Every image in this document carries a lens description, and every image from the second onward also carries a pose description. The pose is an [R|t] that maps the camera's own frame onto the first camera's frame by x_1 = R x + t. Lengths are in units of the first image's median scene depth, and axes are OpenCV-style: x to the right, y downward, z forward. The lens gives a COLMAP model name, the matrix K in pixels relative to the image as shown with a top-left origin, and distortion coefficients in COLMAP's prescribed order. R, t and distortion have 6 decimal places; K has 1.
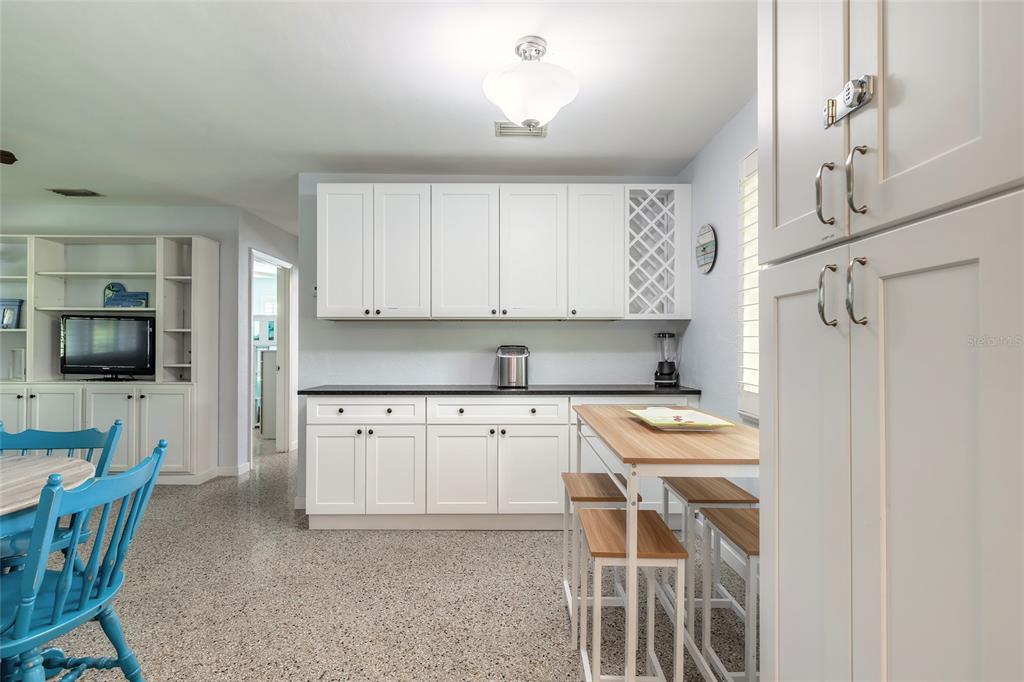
lens RADIAL K [[485.3, 0, 514.2], [0, 485.3, 344.0], [0, 0, 1]] dist [0.001595, 0.000038]
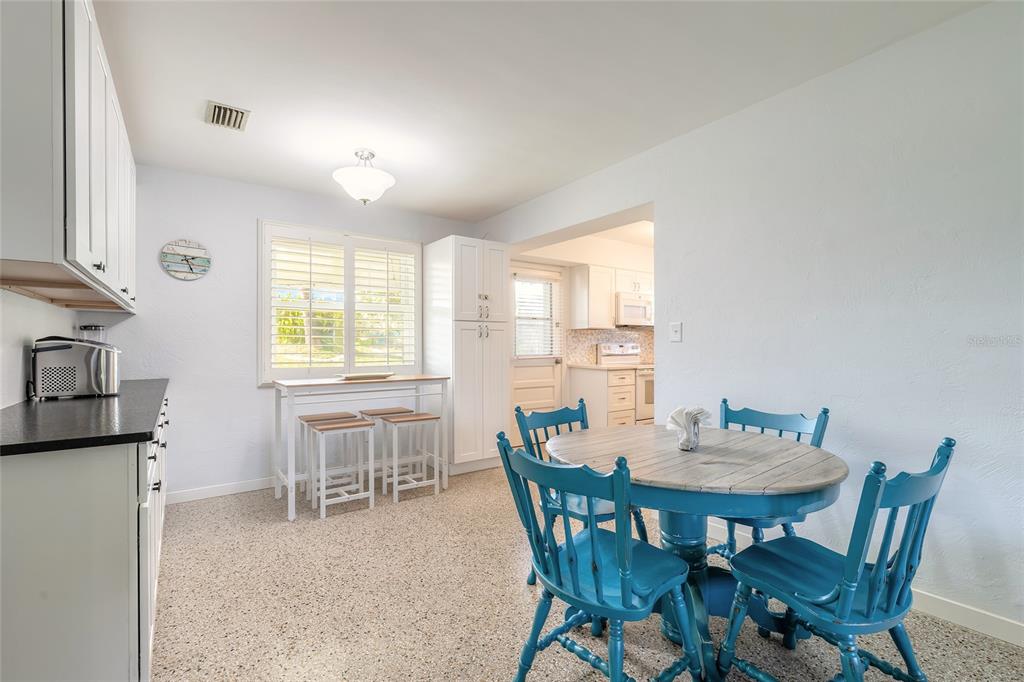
lens RADIAL K [[460.0, 0, 509.8], [0, 460.0, 346.4], [0, 0, 1]] dist [0.005157, -0.000293]
pose [[-0.574022, -0.000006, 0.818840, -0.817283], [0.000359, 1.000000, 0.000259, 0.014856], [-0.818840, 0.000443, -0.574022, 0.813387]]
